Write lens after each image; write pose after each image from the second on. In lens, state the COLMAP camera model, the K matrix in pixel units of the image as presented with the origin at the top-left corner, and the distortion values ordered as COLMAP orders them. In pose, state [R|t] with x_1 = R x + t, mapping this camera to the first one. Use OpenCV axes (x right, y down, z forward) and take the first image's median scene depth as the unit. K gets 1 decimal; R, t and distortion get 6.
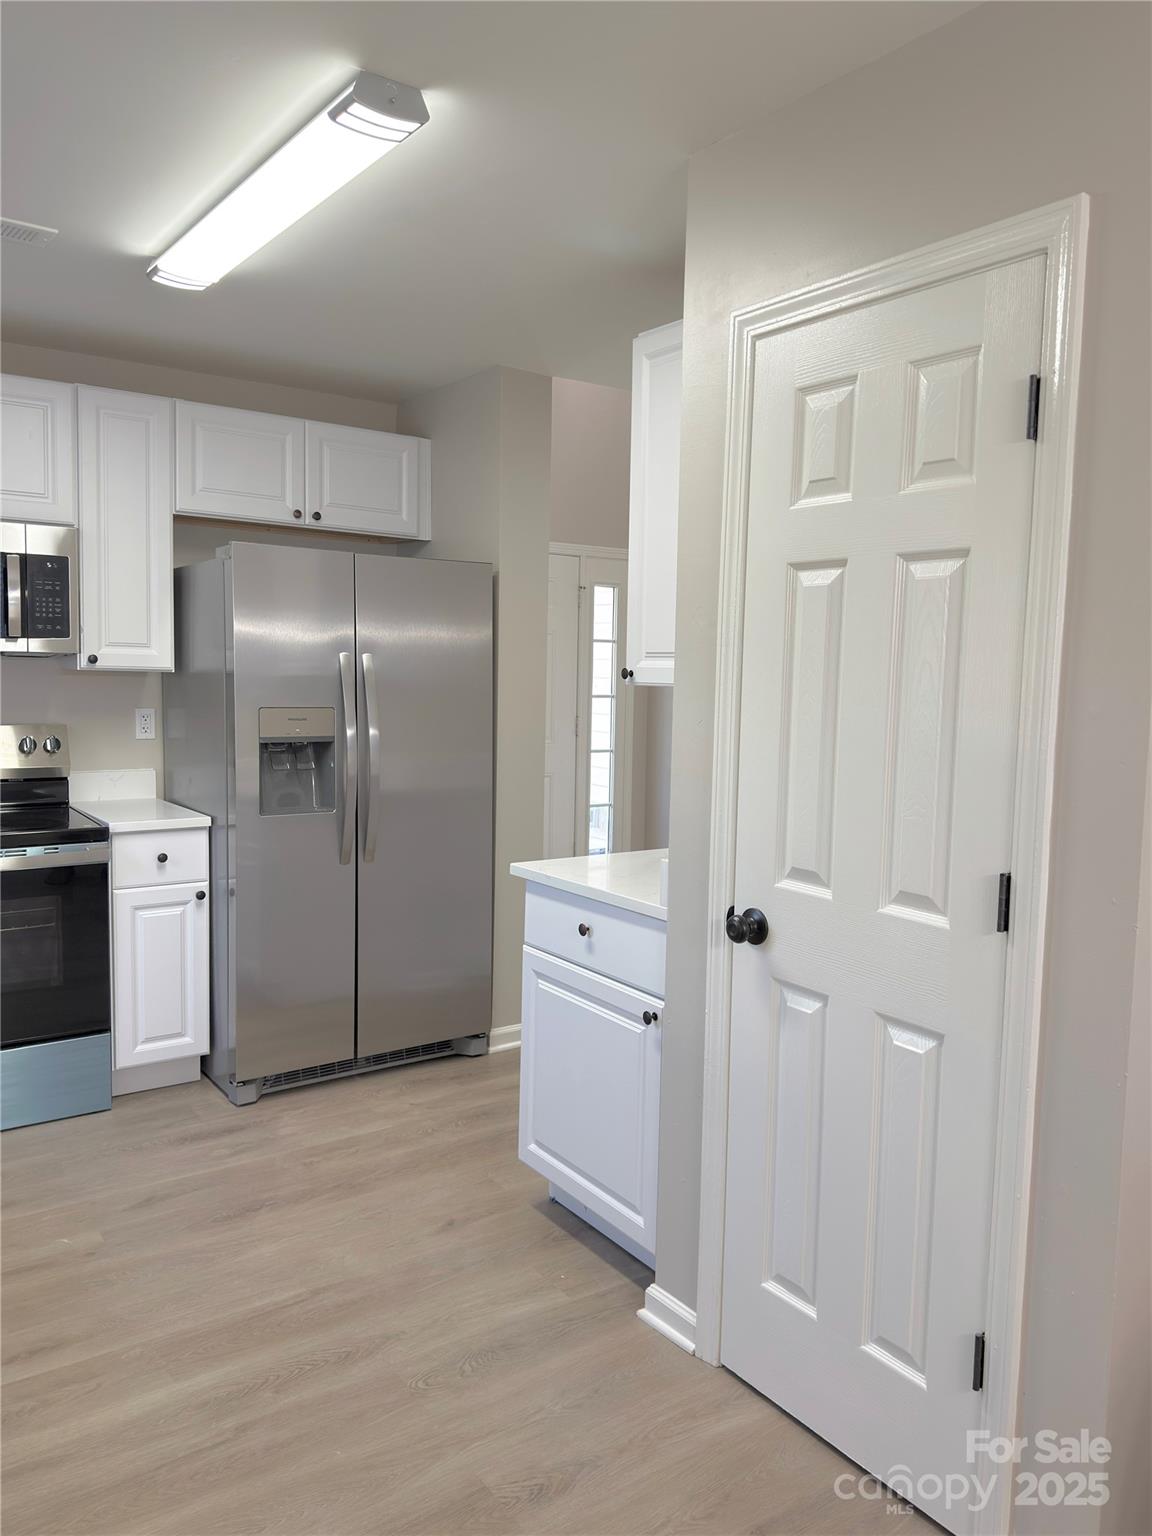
lens RADIAL K [[1152.6, 0, 584.4], [0, 1152.6, 752.0], [0, 0, 1]] dist [0.088956, -0.117435]
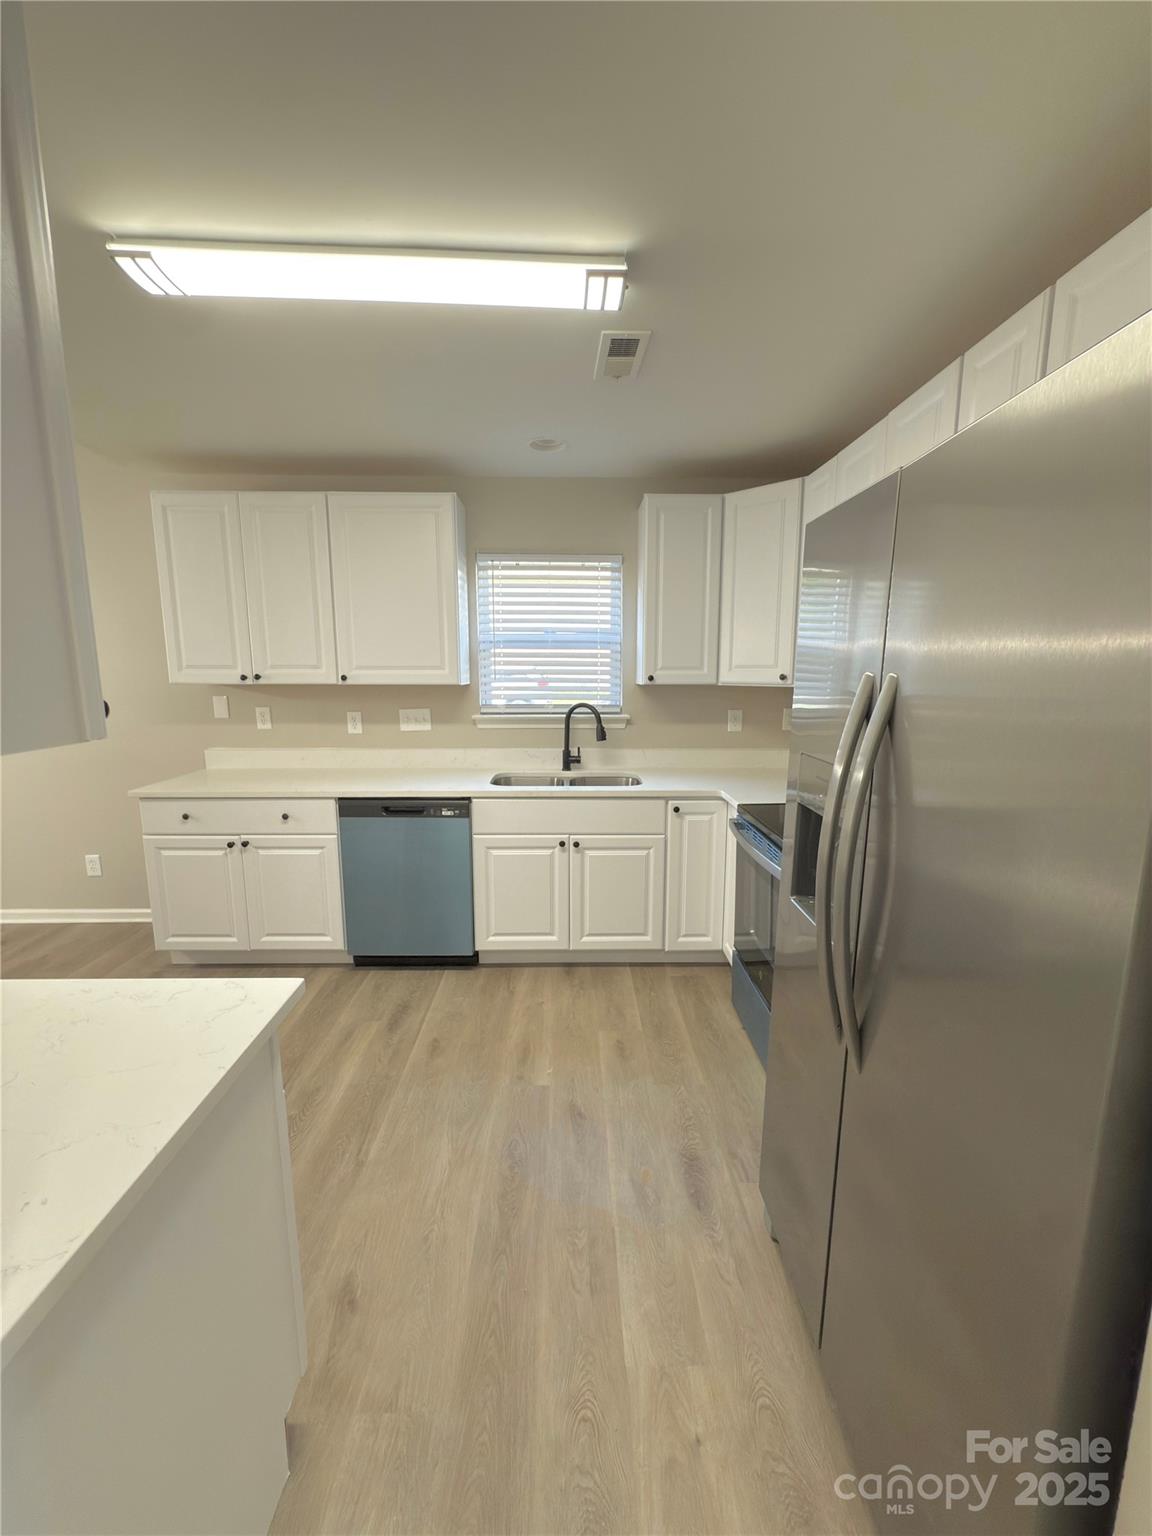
lens RADIAL K [[616.8, 0, 579.9], [0, 616.8, 762.9], [0, 0, 1]] dist [0.000581, 0.000090]
pose [[-0.562227, 0.104647, -0.820335, 0.111707], [-0.077482, 0.980932, 0.178237, -0.090399], [0.823345, 0.163771, -0.543398, 1.090785]]
